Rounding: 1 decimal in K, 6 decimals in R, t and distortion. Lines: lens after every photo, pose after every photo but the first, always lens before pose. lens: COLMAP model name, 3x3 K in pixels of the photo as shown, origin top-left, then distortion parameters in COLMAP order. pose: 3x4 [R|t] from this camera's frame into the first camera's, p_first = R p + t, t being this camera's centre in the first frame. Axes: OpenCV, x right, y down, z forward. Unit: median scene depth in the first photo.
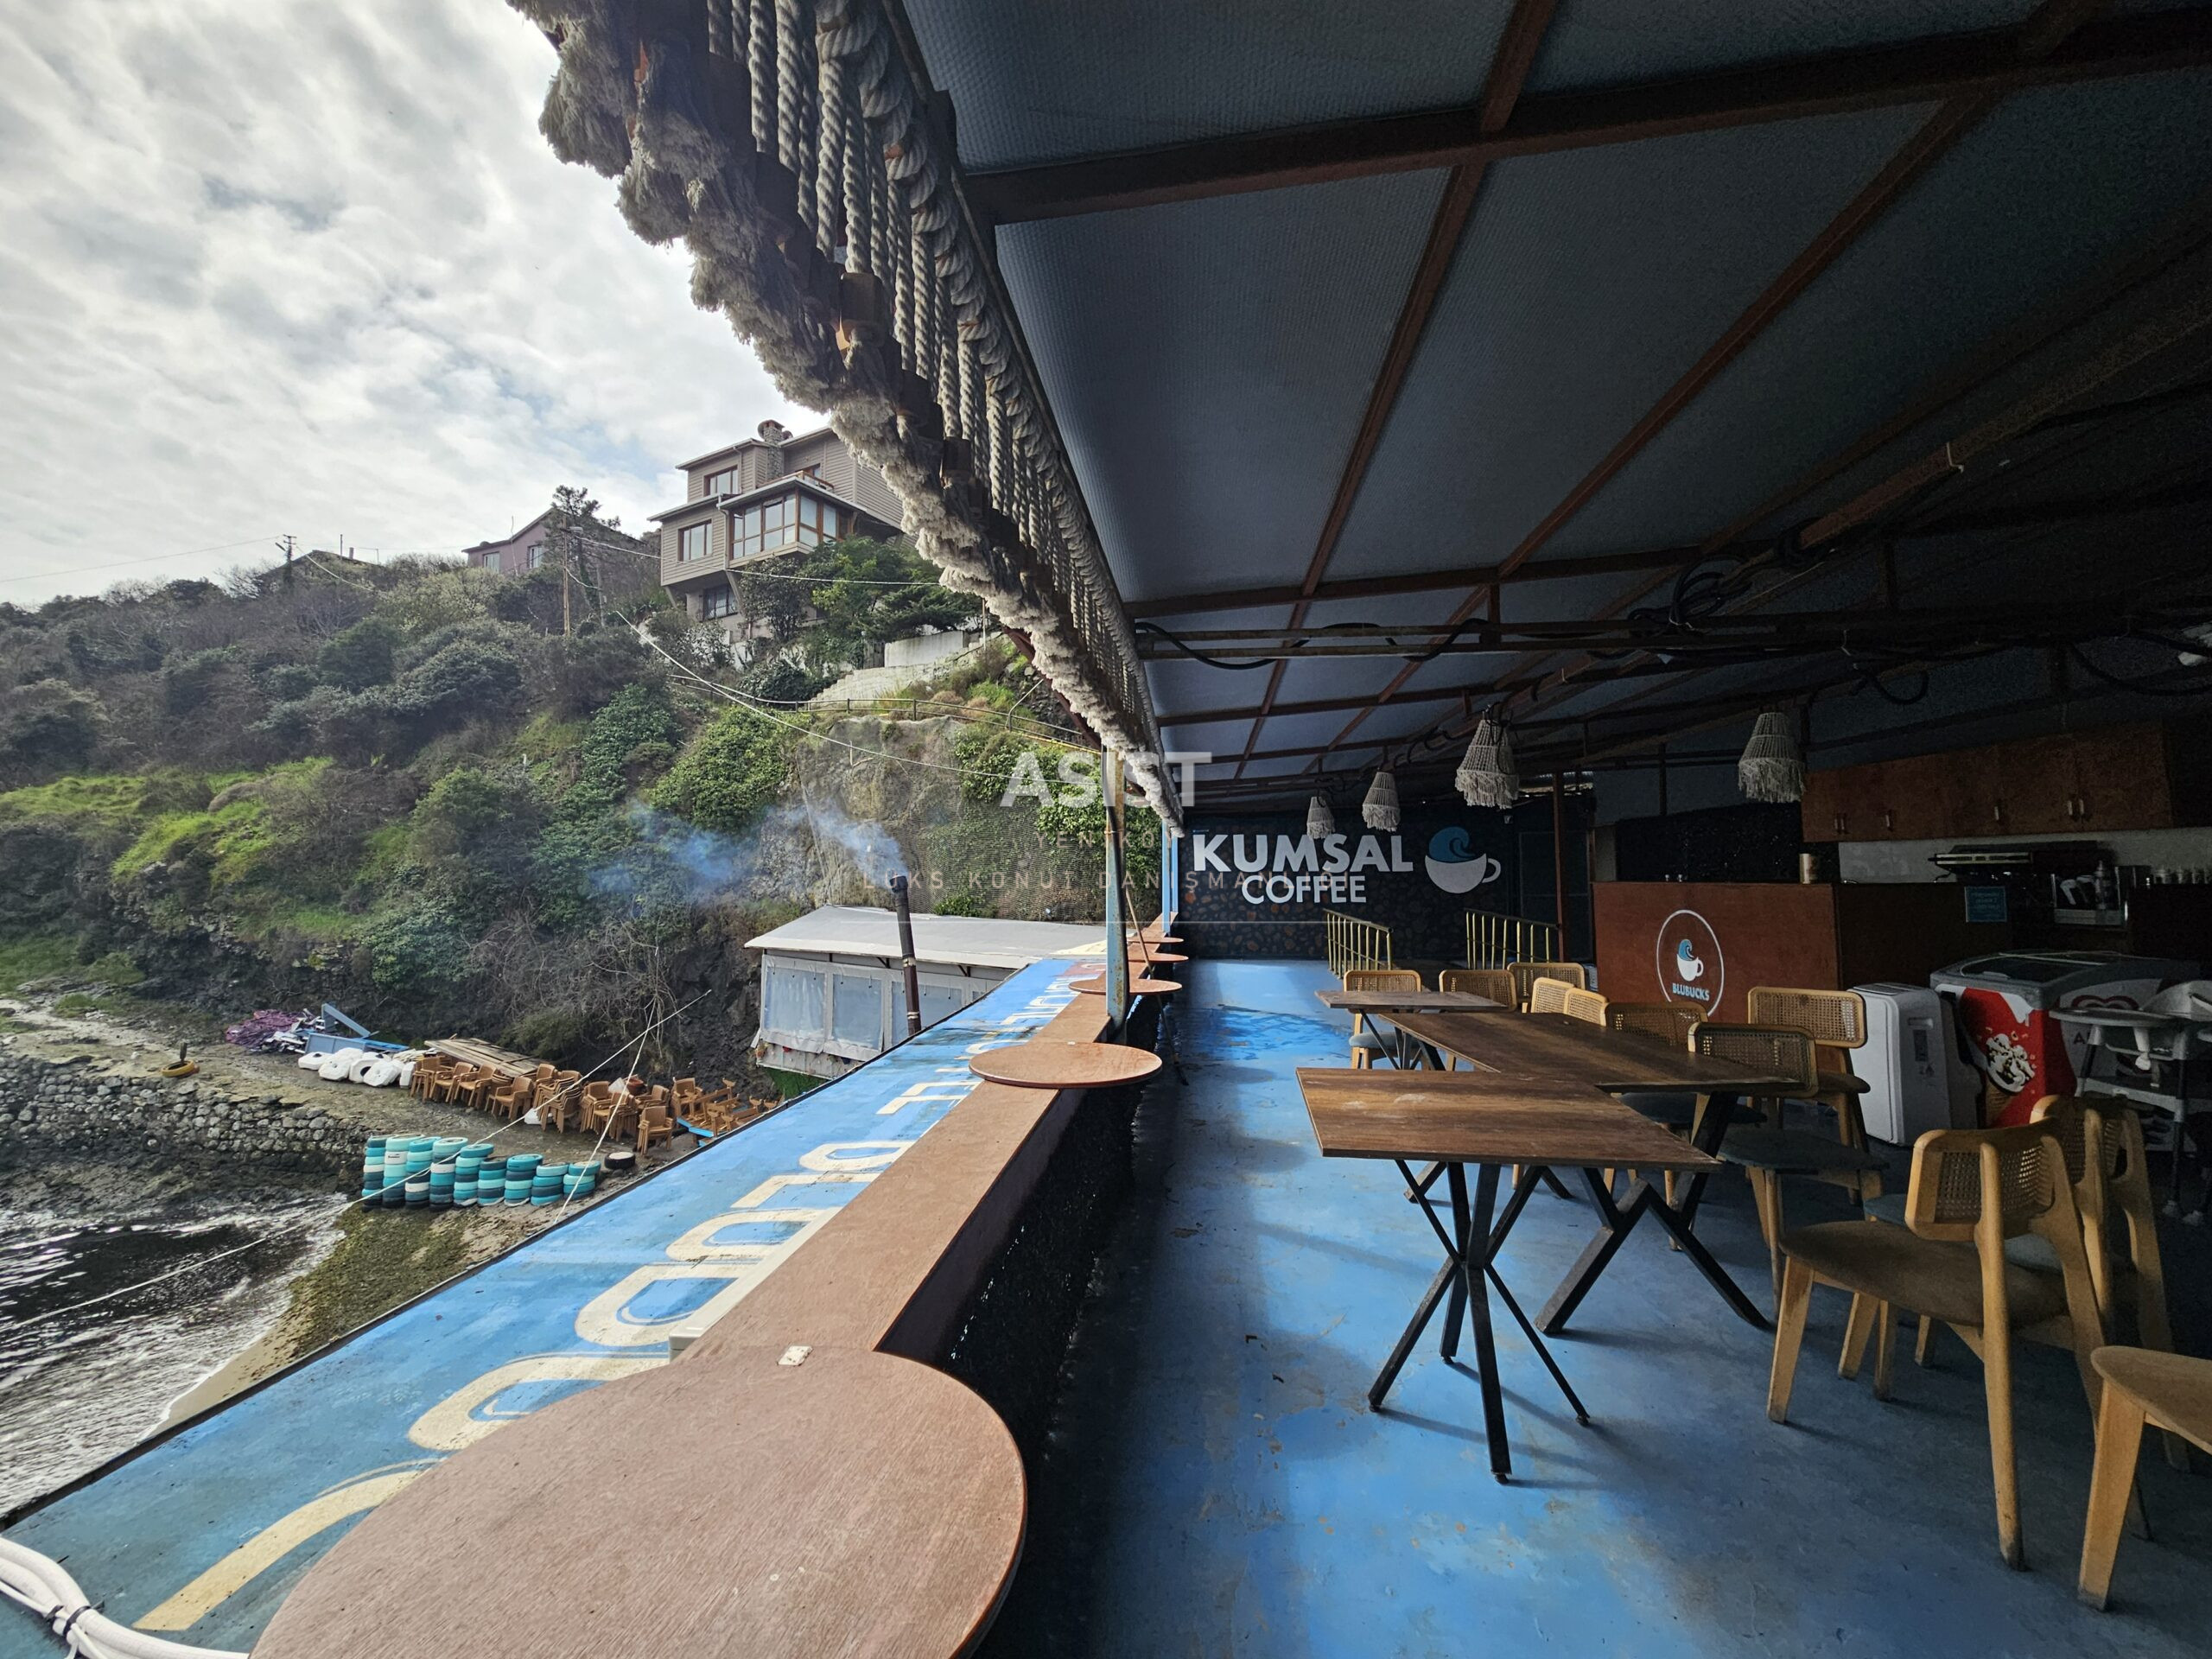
lens RADIAL K [[905.2, 0, 1117.6], [0, 905.2, 828.9], [0, 0, 1]] dist [0.000043, -0.000254]
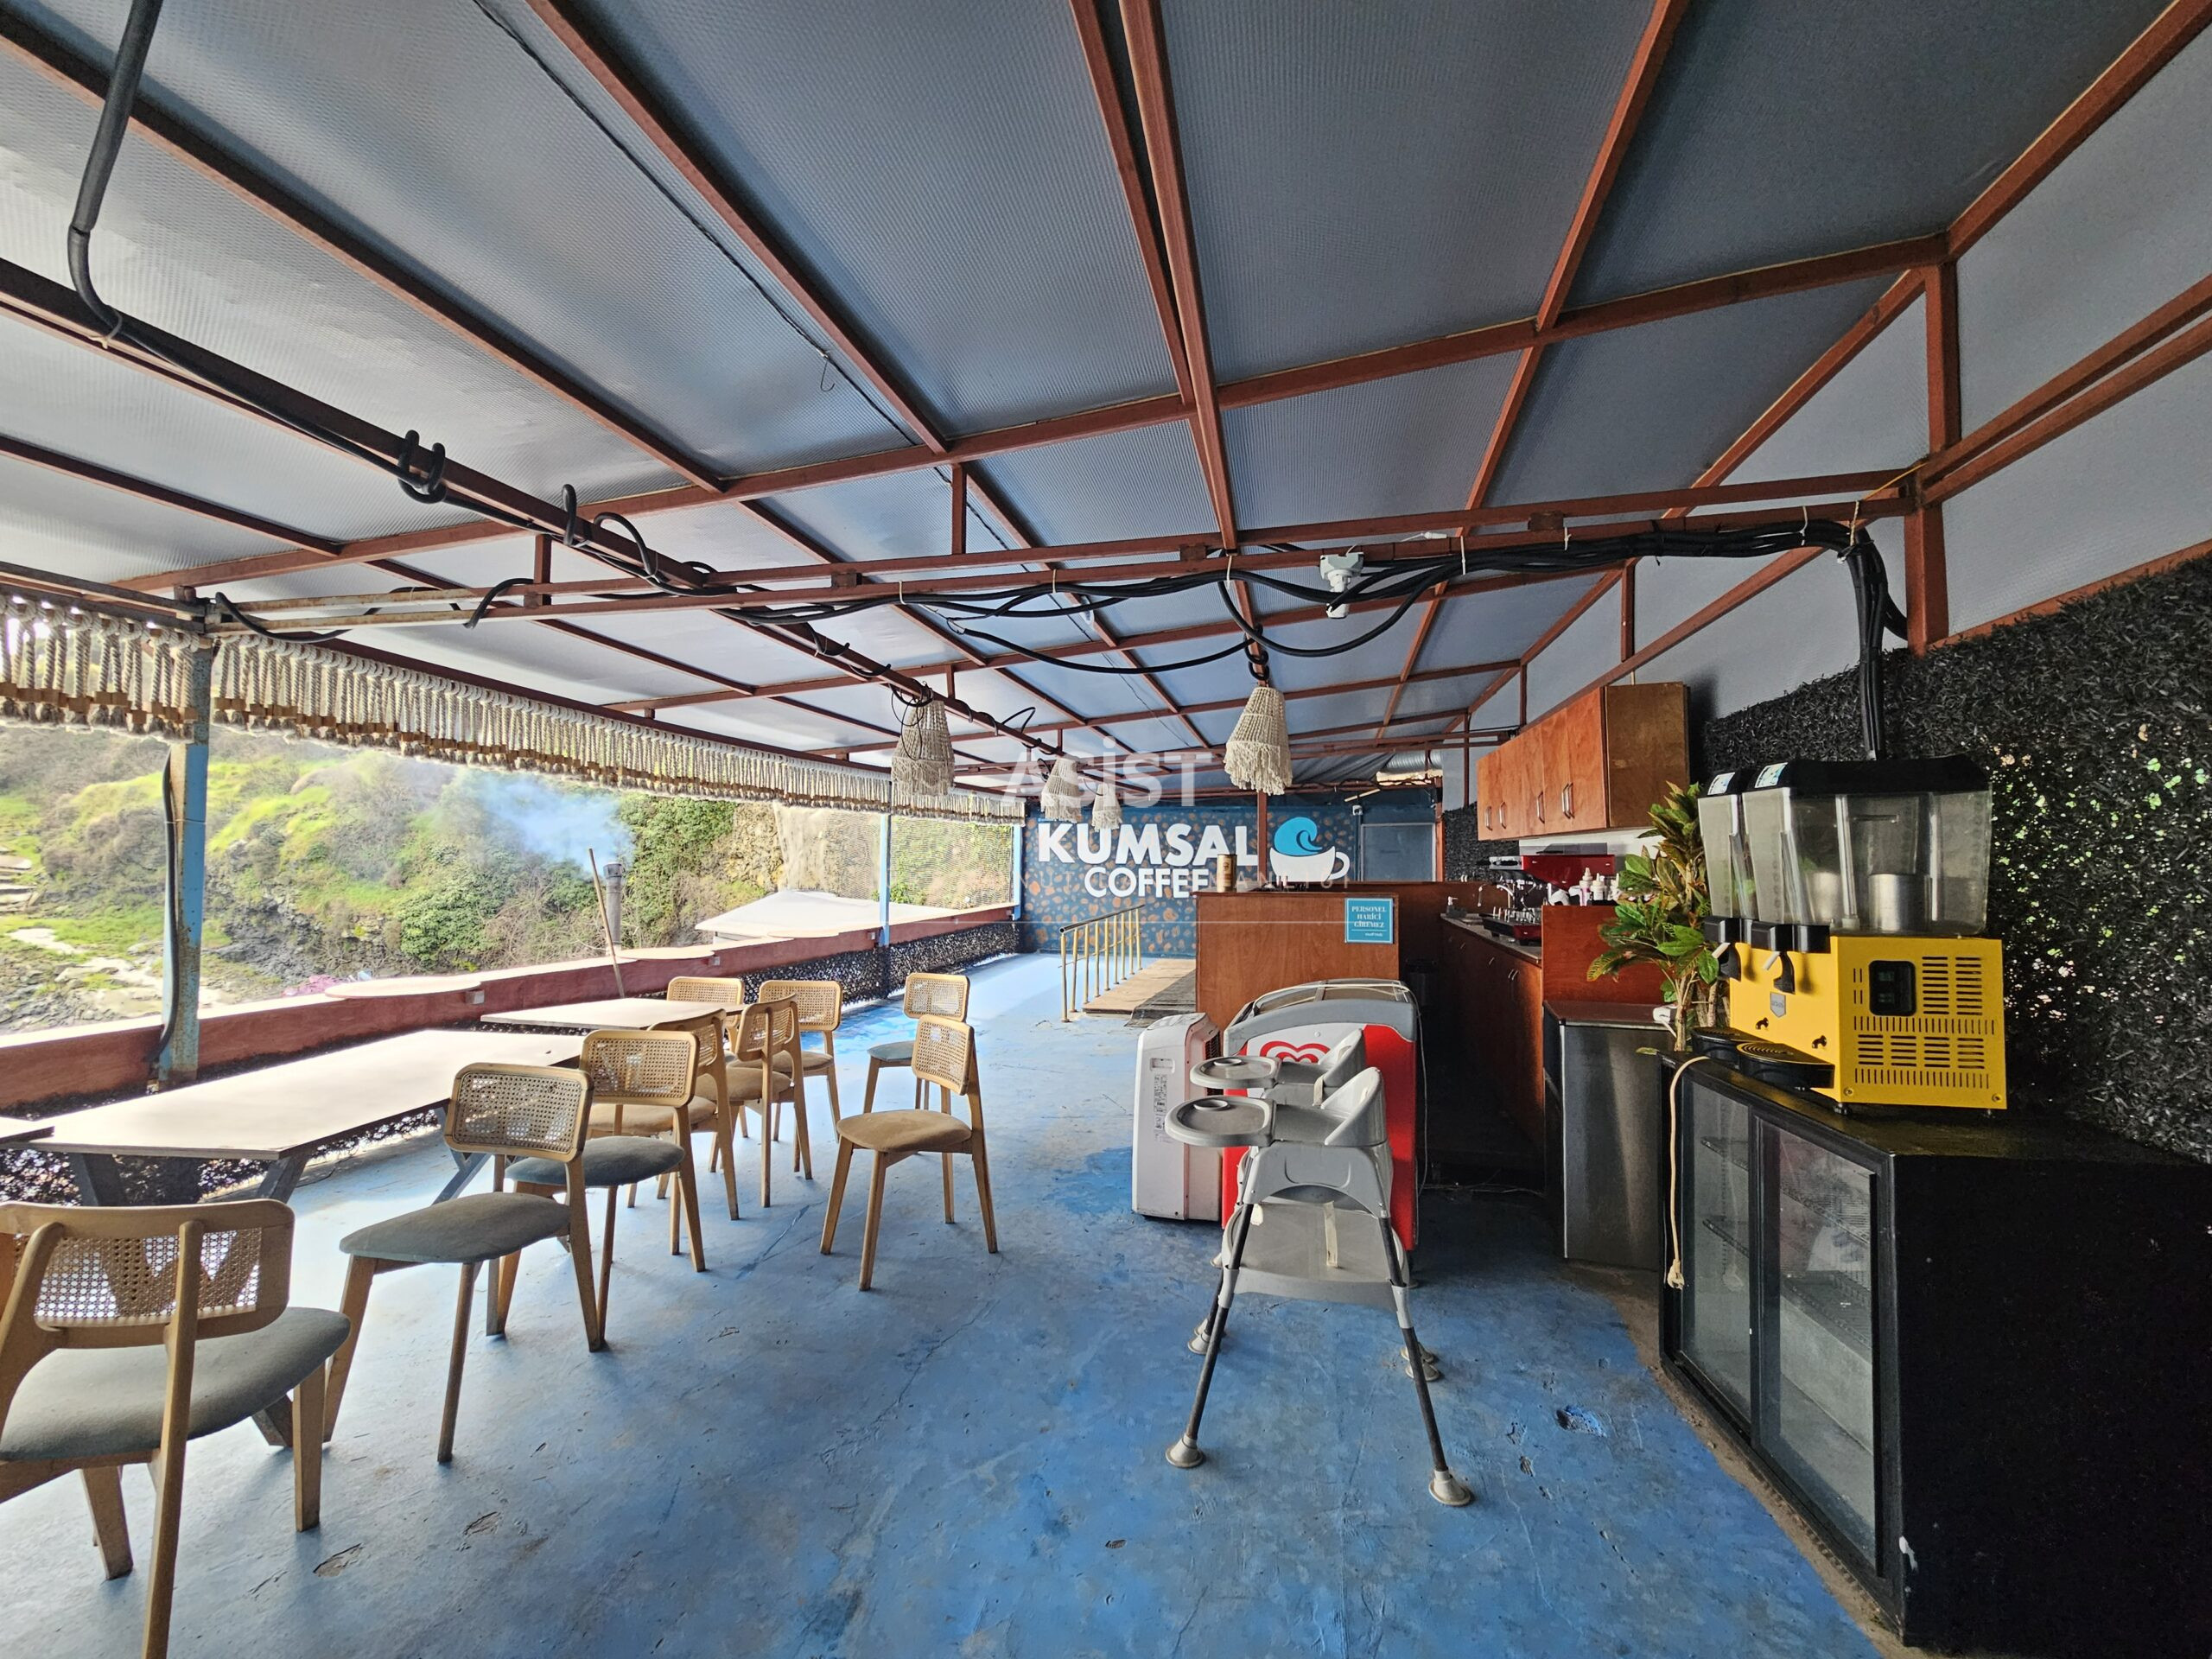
lens RADIAL K [[910.2, 0, 1106.0], [0, 910.2, 829.5], [0, 0, 1]] dist [-0.001172, 0.000969]
pose [[0.991396, 0.009538, -0.130547, 0.149543], [-0.007627, 0.999857, 0.015125, -0.001316], [0.130672, -0.013999, 0.991327, 0.029739]]
